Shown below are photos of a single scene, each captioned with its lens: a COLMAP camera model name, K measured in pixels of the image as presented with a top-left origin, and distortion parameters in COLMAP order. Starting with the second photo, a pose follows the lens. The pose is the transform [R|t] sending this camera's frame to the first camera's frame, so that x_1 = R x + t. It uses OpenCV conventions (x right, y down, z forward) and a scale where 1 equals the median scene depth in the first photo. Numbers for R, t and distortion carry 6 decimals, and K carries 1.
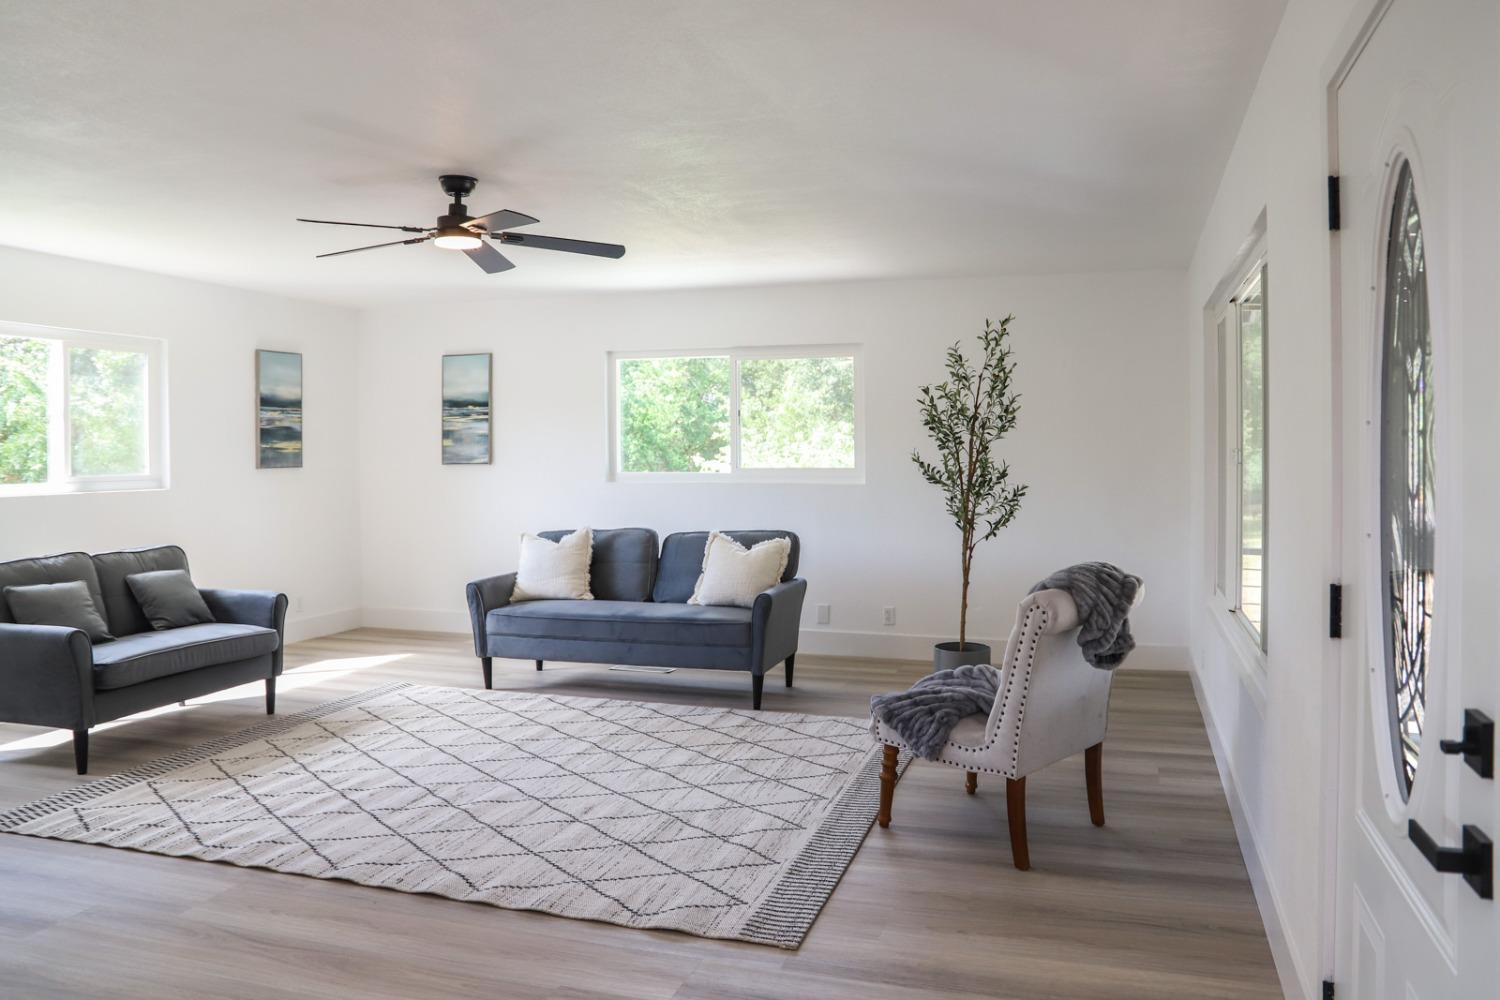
lens RADIAL K [[1090.1, 0, 736.1], [0, 1090.1, 491.2], [0, 0, 1]] dist [-0.116116, 0.092126]
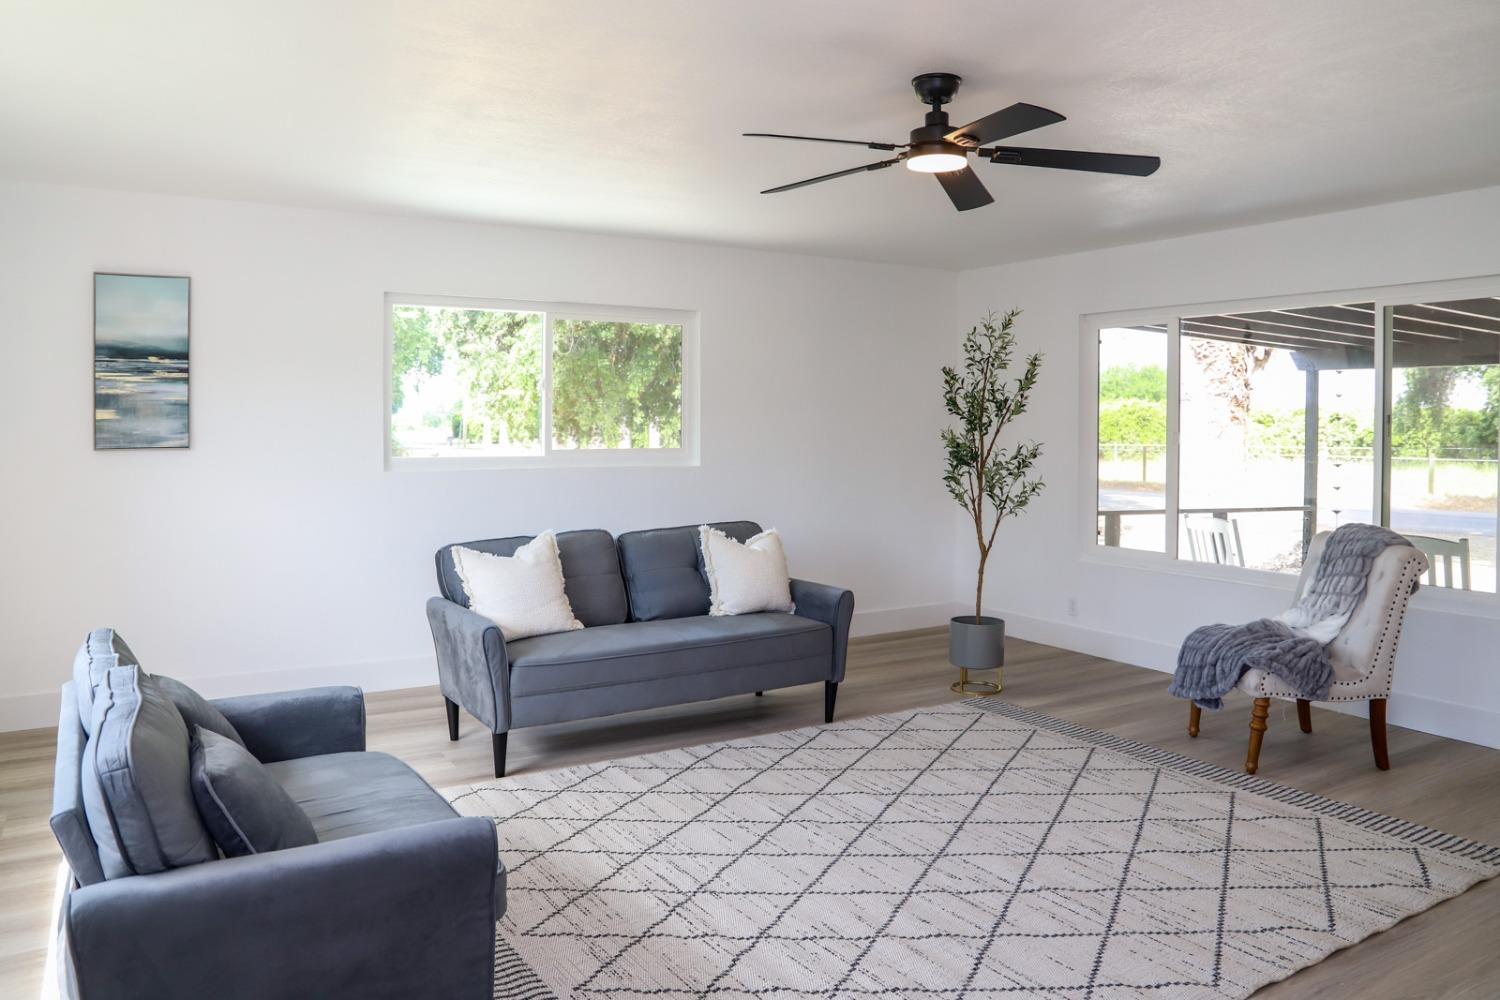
lens RADIAL K [[1114.4, 0, 742.3], [0, 1114.4, 481.0], [0, 0, 1]] dist [-0.156717, 0.128036]
pose [[0.642532, -0.034232, 0.765493, -0.510863], [0.021085, 0.999413, 0.026995, -0.016109], [-0.765968, -0.001205, 0.642877, 0.334598]]
